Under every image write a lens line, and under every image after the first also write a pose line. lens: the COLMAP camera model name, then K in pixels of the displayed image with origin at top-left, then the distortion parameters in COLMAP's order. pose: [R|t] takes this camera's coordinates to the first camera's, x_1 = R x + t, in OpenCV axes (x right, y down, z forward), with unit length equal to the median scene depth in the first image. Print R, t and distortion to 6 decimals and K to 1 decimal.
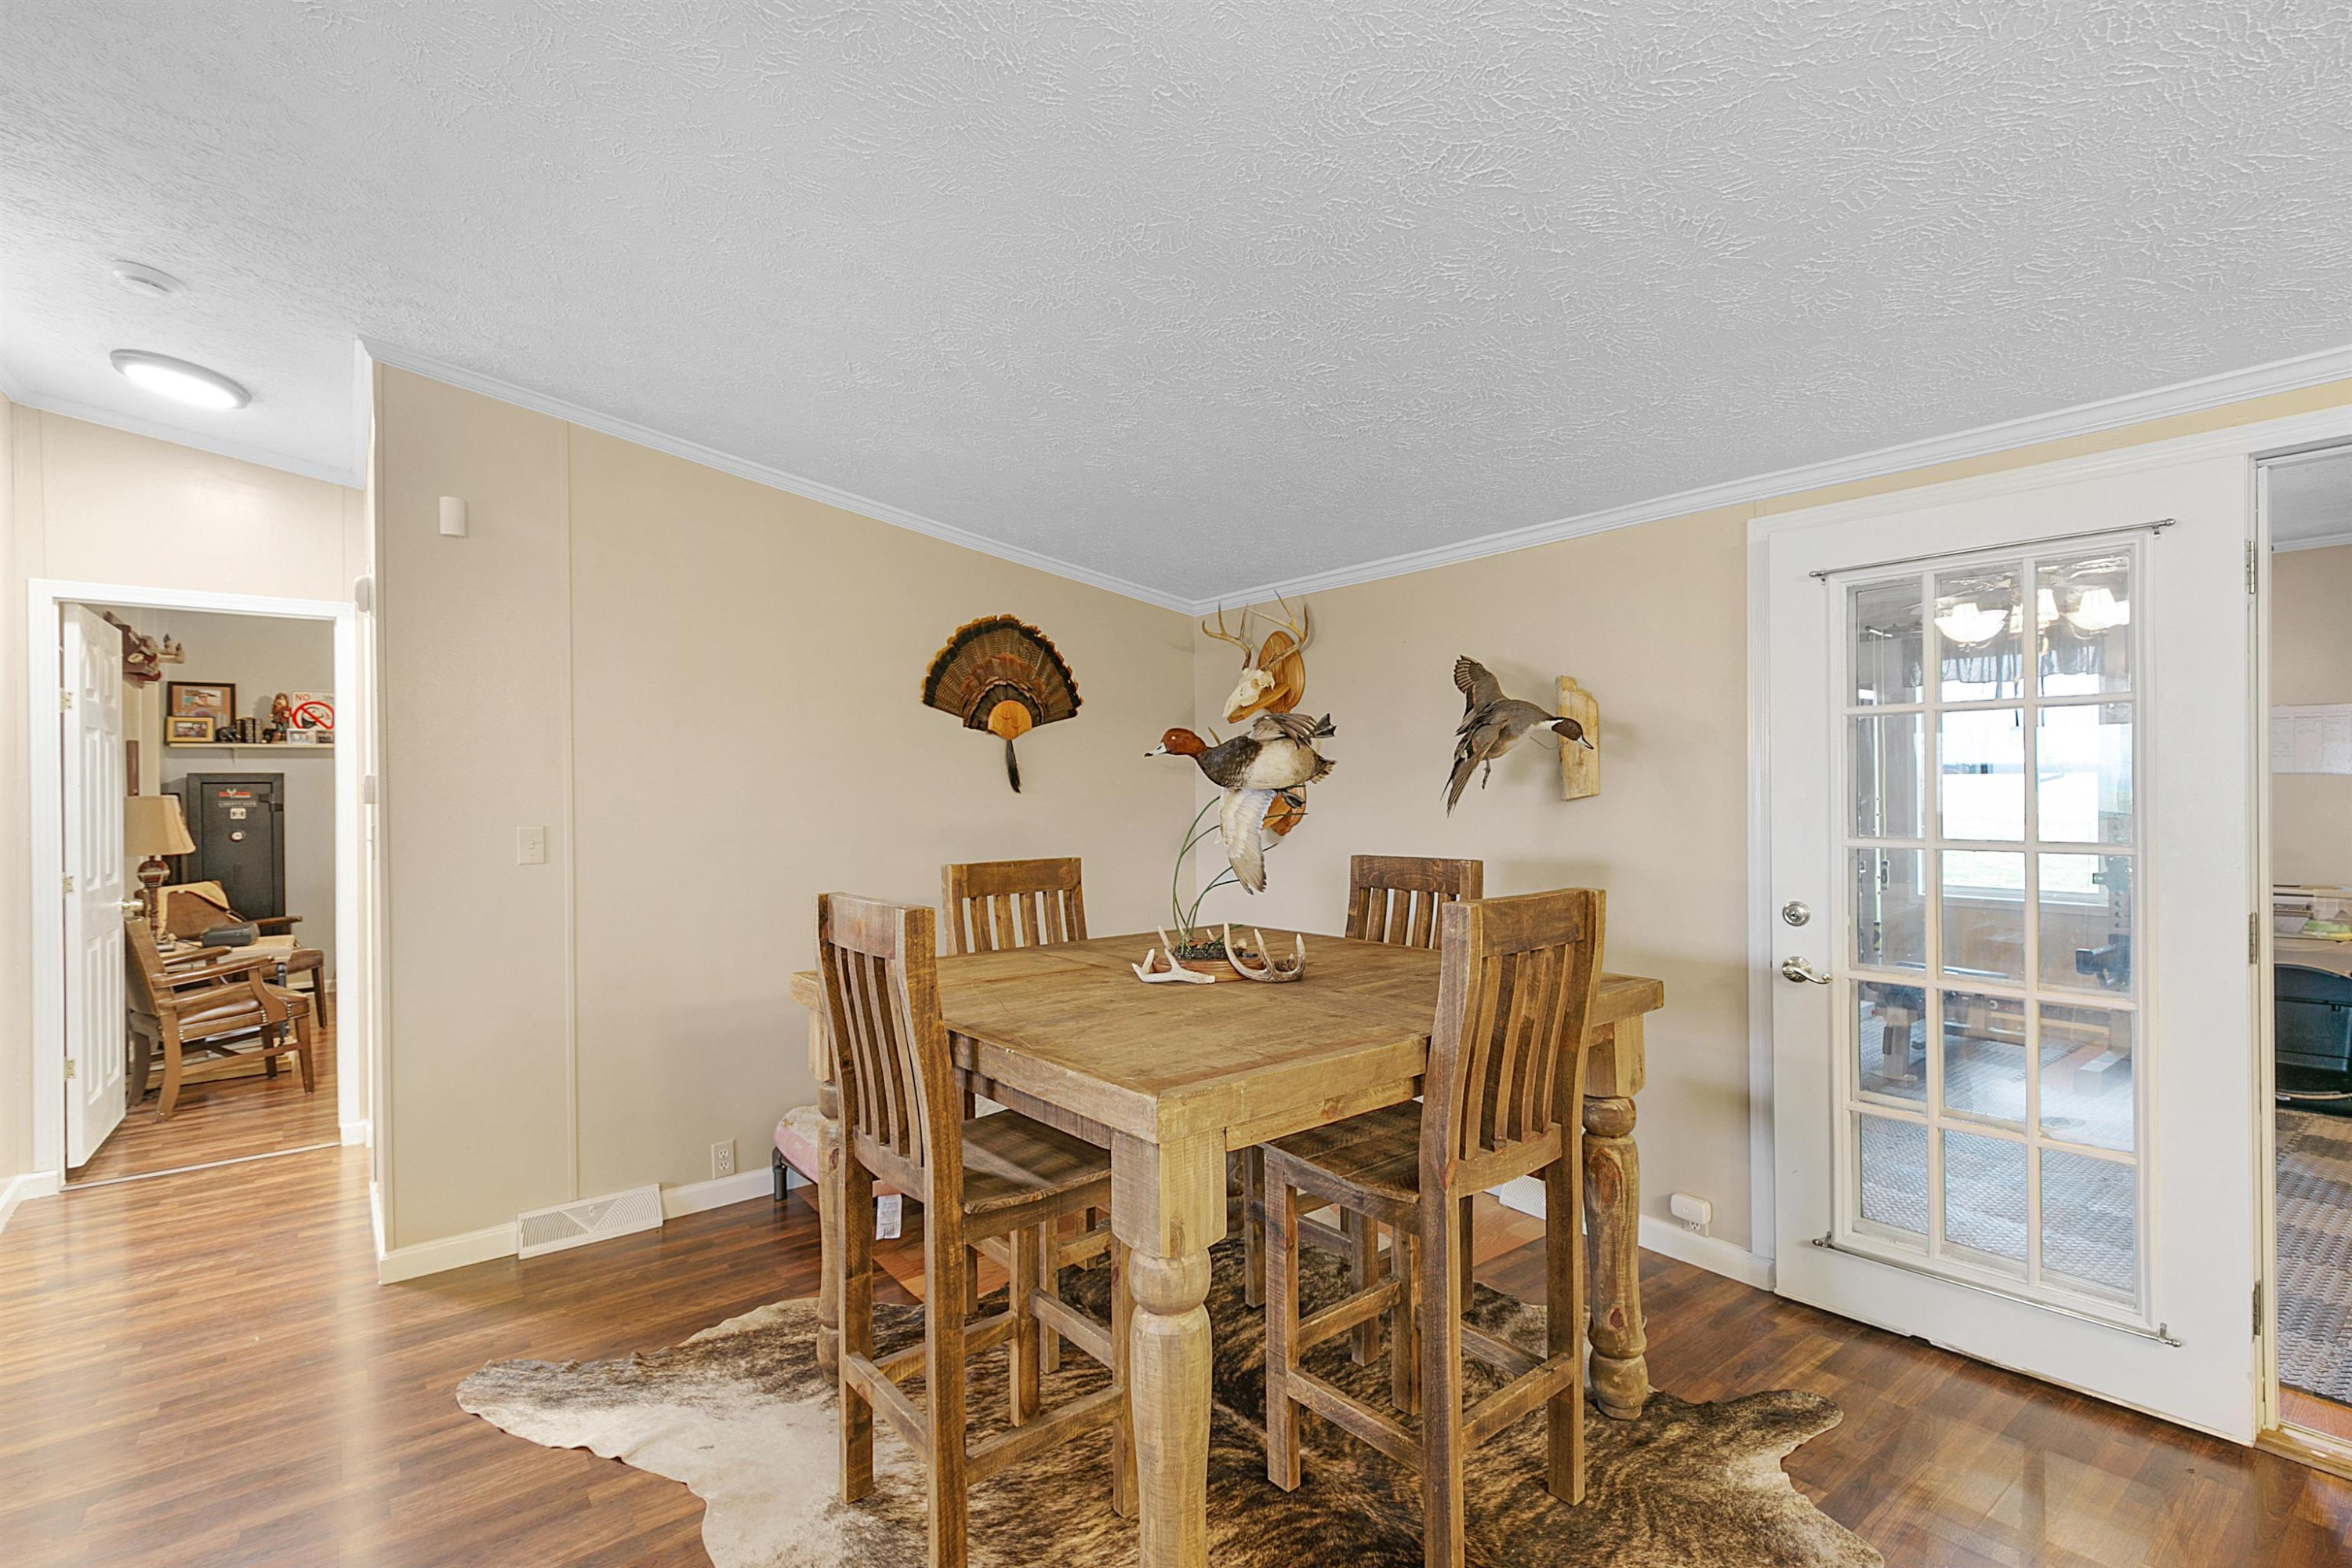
lens RADIAL K [[1080.4, 0, 1187.8], [0, 1080.4, 783.9], [0, 0, 1]] dist [0.003303, -0.000652]
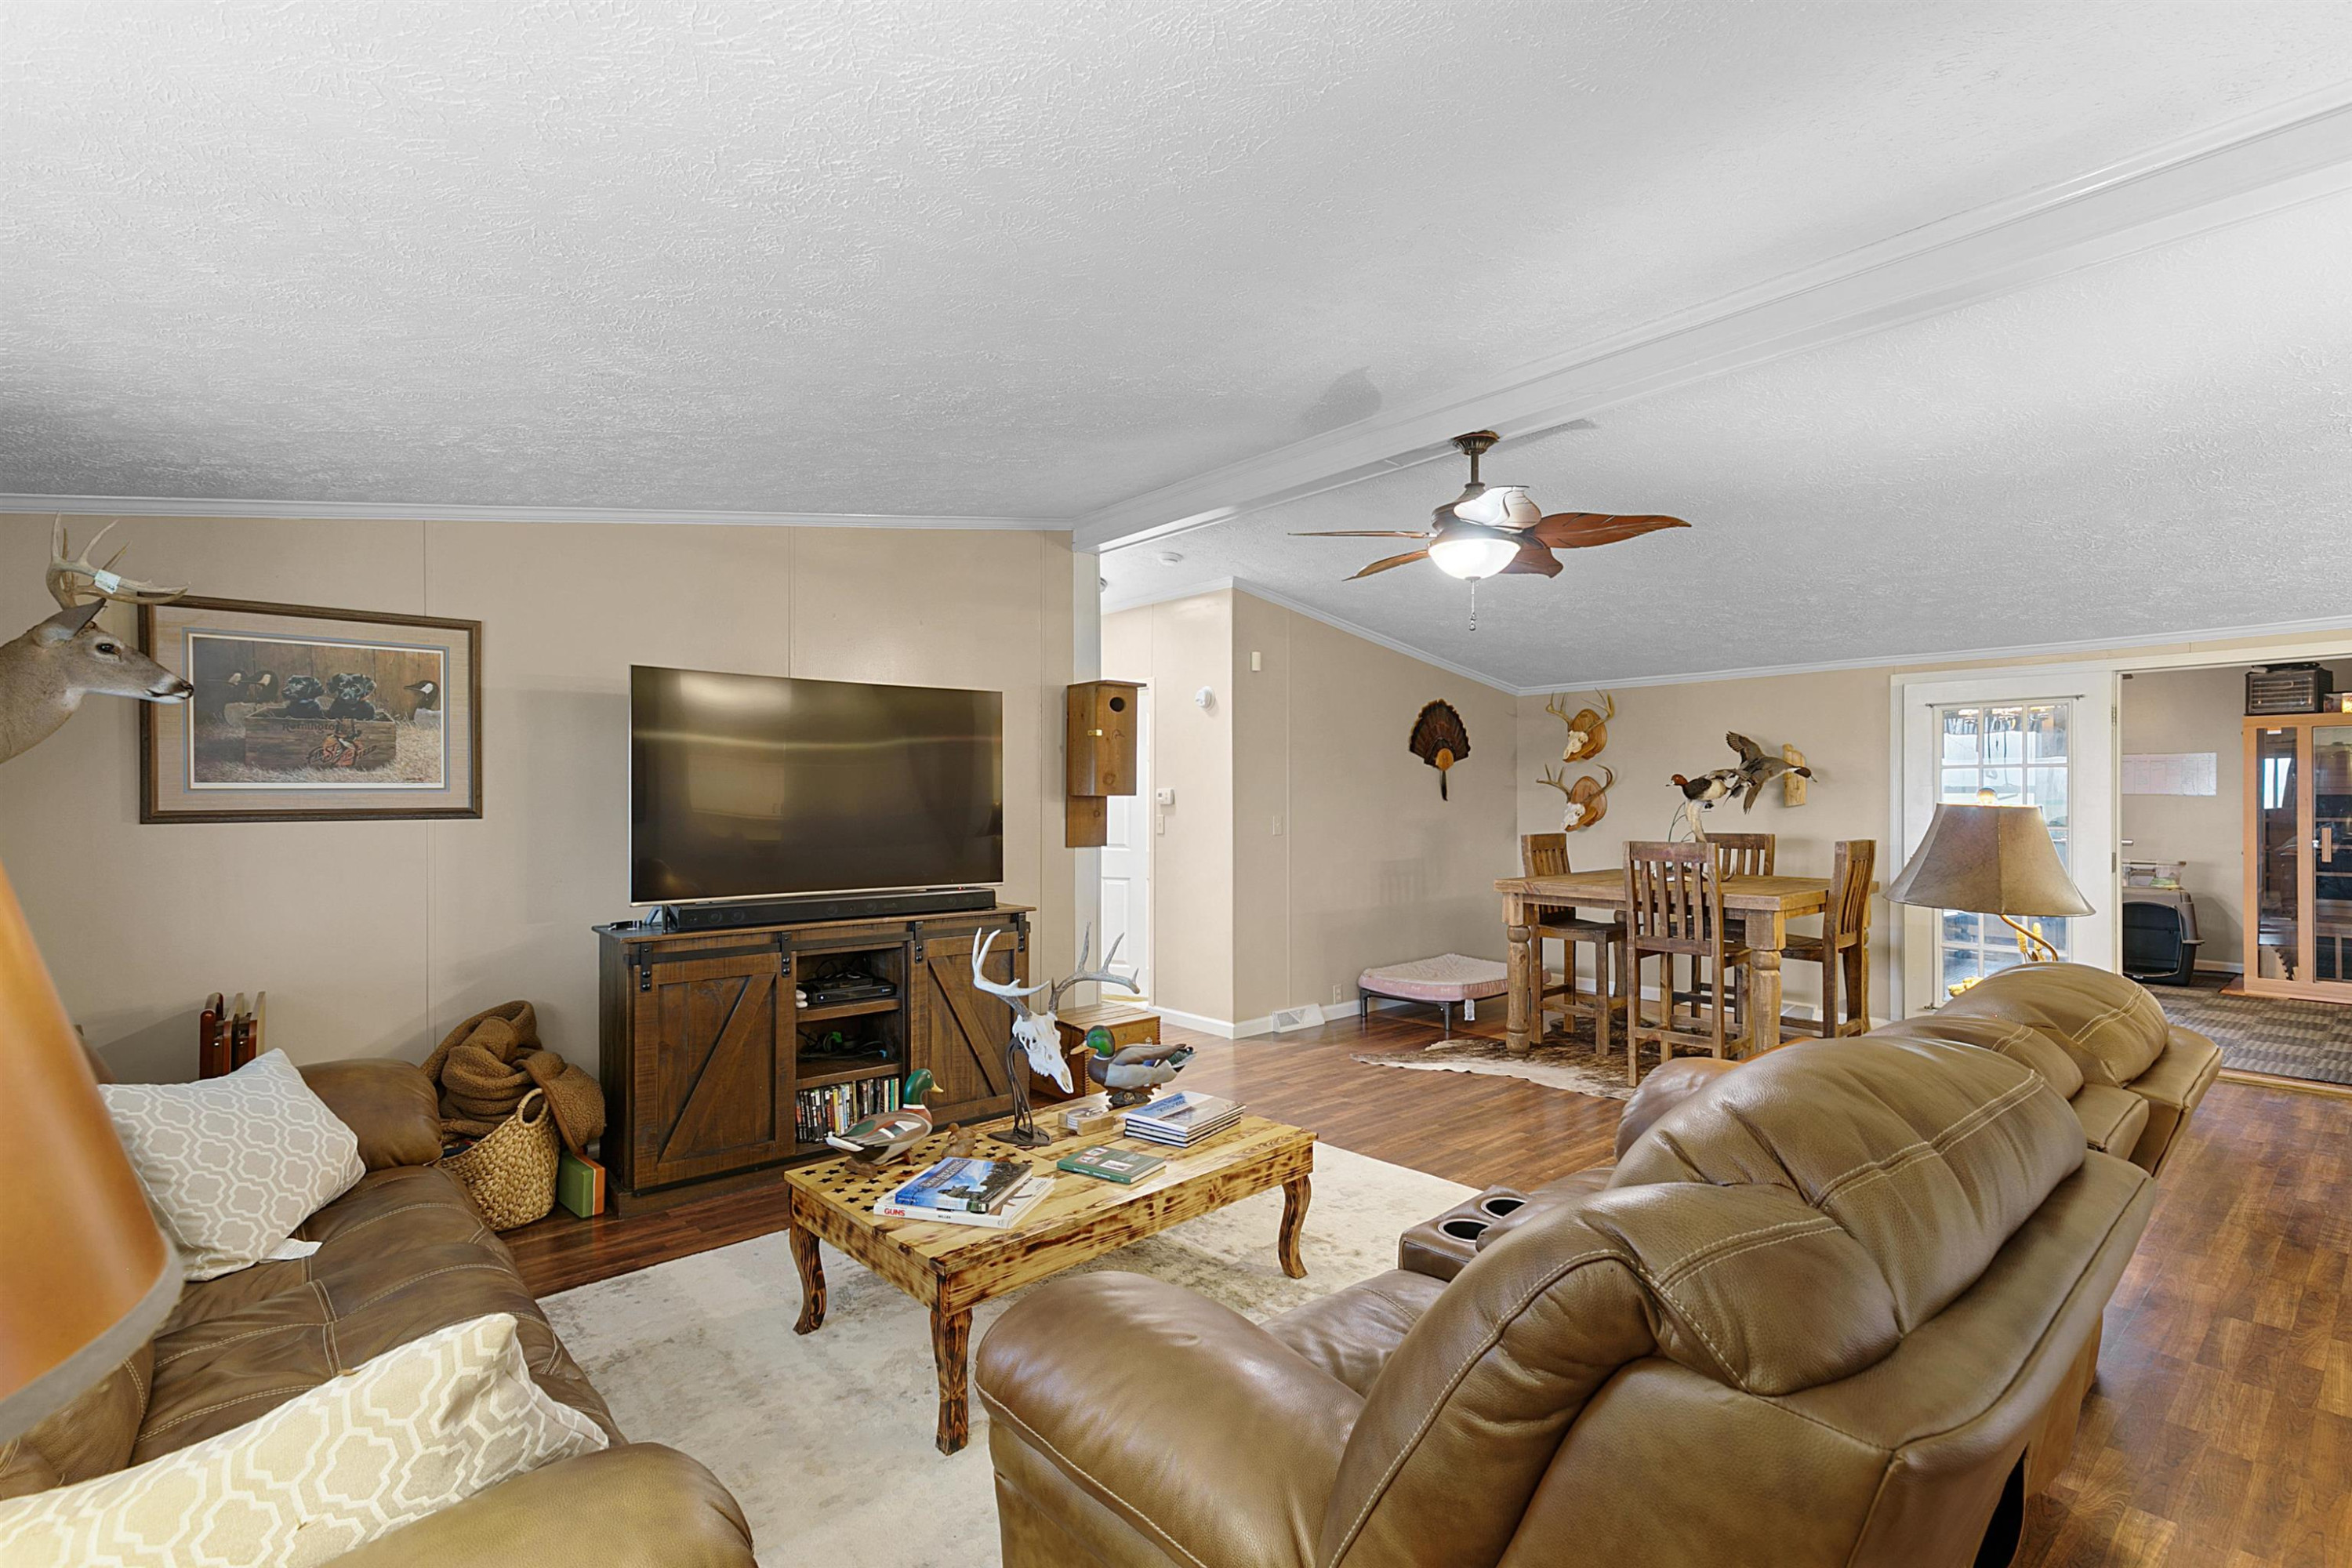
lens RADIAL K [[1080.4, 0, 1168.0], [0, 1080.4, 794.2], [0, 0, 1]] dist [0.003303, -0.000652]
pose [[0.999124, 0.006990, 0.041251, -1.002460], [-0.007071, 0.999973, 0.001821, -0.003296], [-0.041237, -0.002111, 0.999147, -1.083199]]
